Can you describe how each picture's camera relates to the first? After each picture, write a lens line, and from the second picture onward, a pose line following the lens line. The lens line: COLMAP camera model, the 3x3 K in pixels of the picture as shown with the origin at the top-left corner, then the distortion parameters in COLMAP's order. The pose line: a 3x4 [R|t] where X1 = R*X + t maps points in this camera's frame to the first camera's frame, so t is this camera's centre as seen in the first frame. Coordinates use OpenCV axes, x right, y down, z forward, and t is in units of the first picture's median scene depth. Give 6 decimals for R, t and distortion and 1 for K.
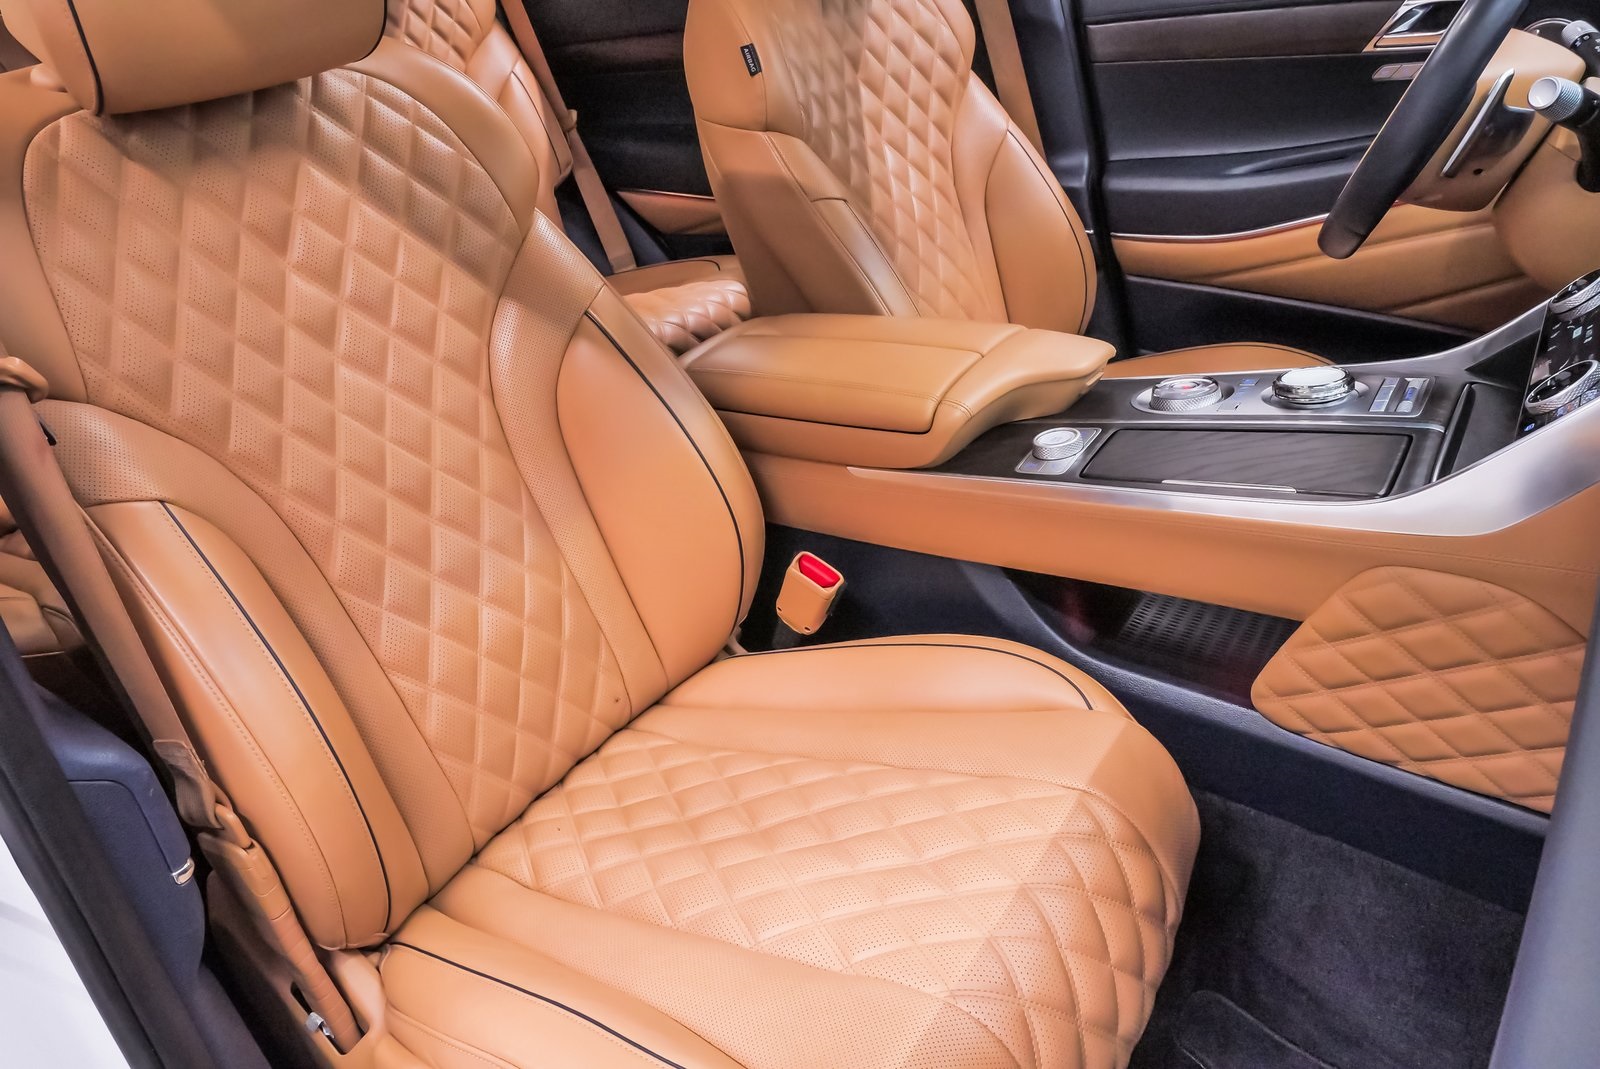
lens RADIAL K [[1194.9, 0, 780.3], [0, 1194.9, 541.2], [0, 0, 1]] dist [-0.044901, 0.017071]
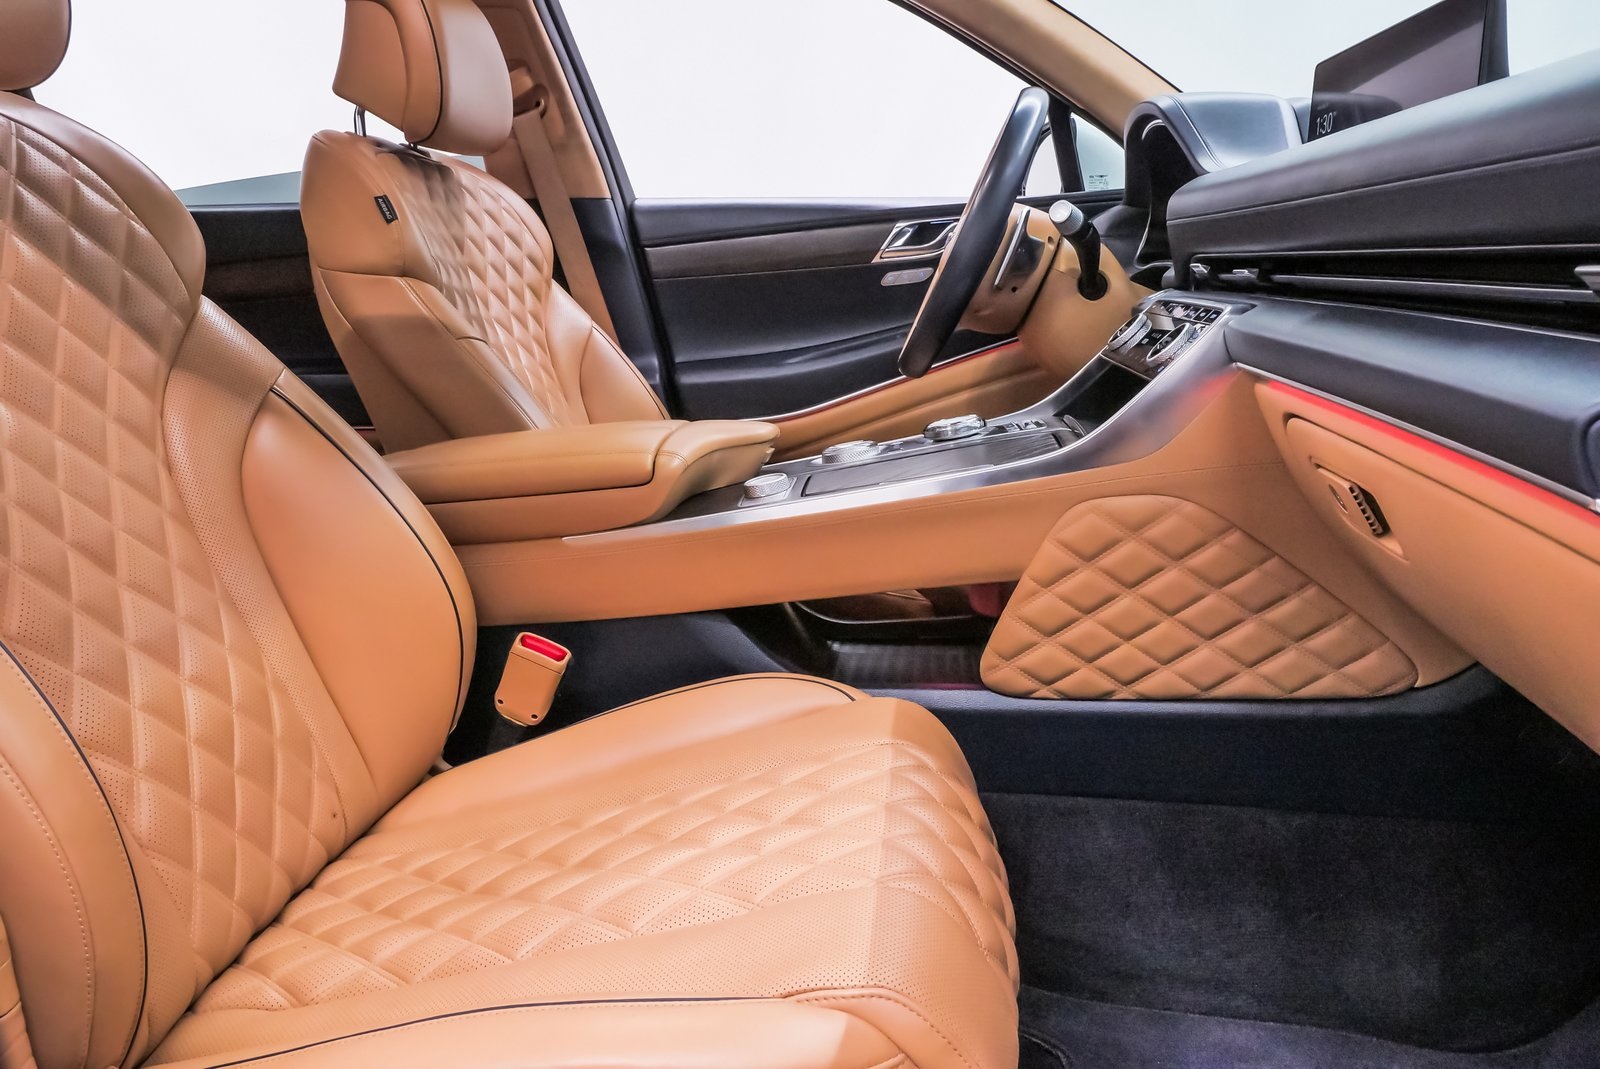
lens RADIAL K [[1194.9, 0, 808.1], [0, 1194.9, 541.3], [0, 0, 1]] dist [-0.044901, 0.017071]
pose [[0.879744, -0.049005, 0.472916, -0.244811], [0.193324, 0.945604, -0.261647, 0.250856], [-0.434370, 0.321608, 0.841363, 0.080672]]
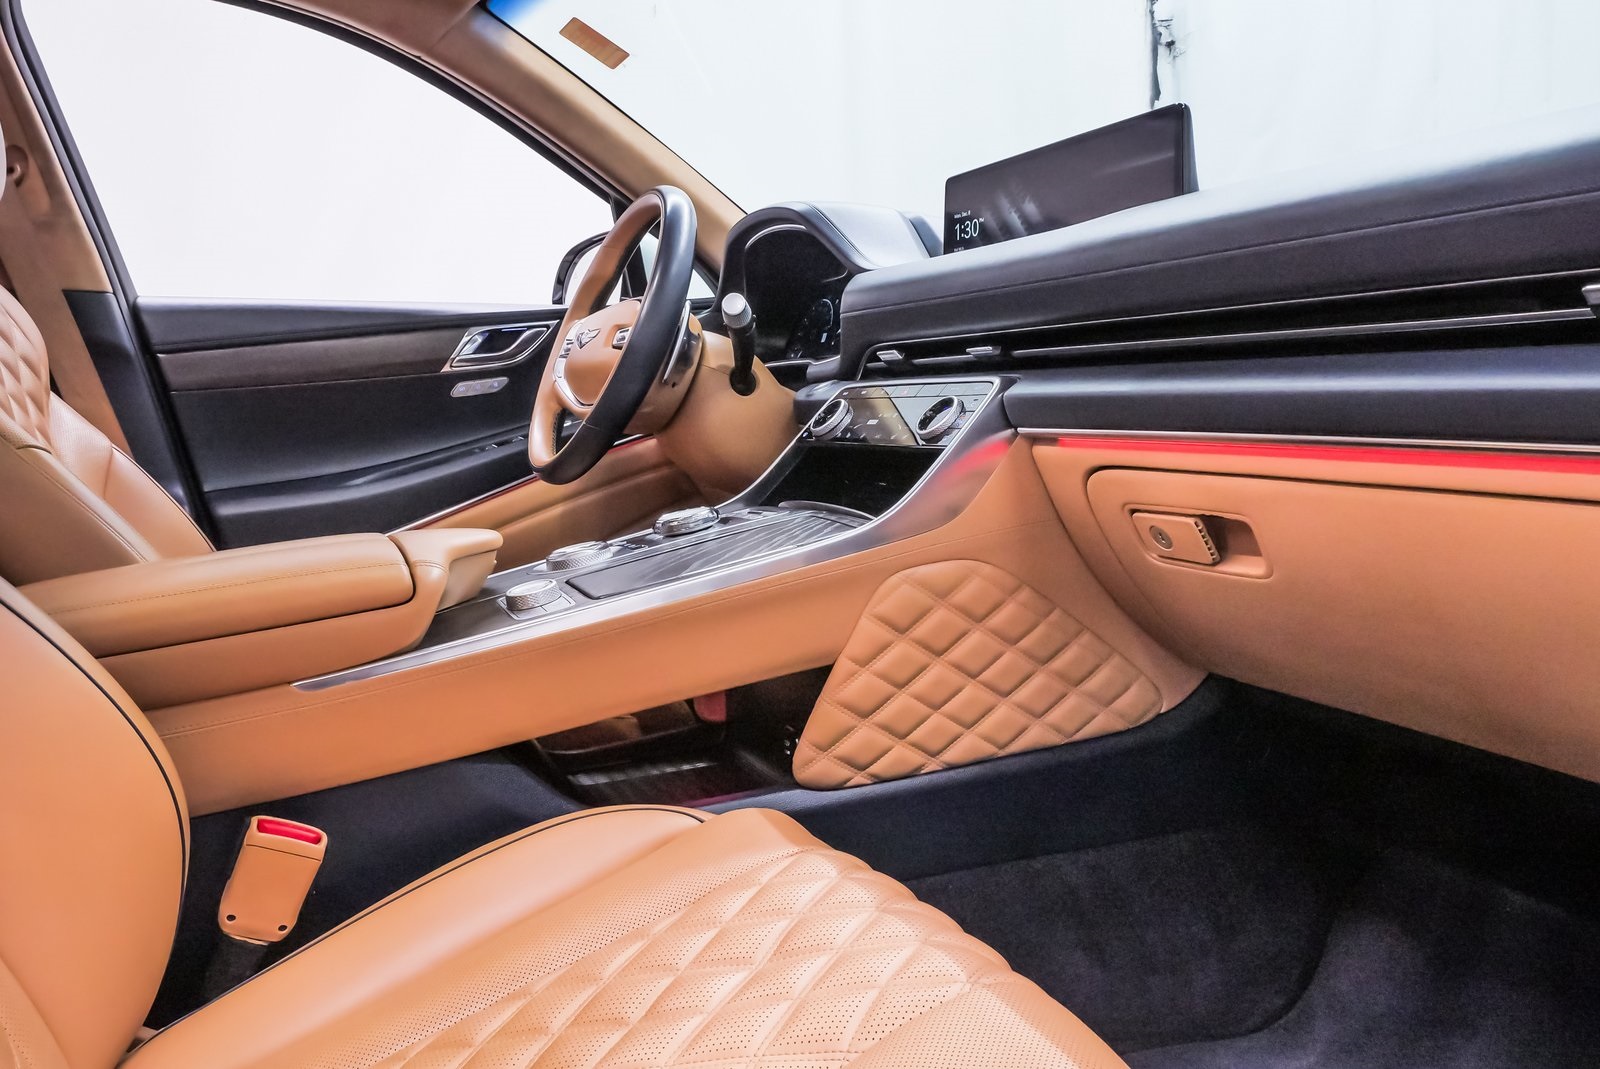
lens RADIAL K [[1194.9, 0, 808.9], [0, 1194.9, 534.2], [0, 0, 1]] dist [-0.044901, 0.017071]
pose [[0.505574, -0.036161, 0.862025, -0.444632], [0.420114, 0.882992, -0.209354, 0.156579], [-0.753591, 0.467992, 0.461610, 0.375434]]
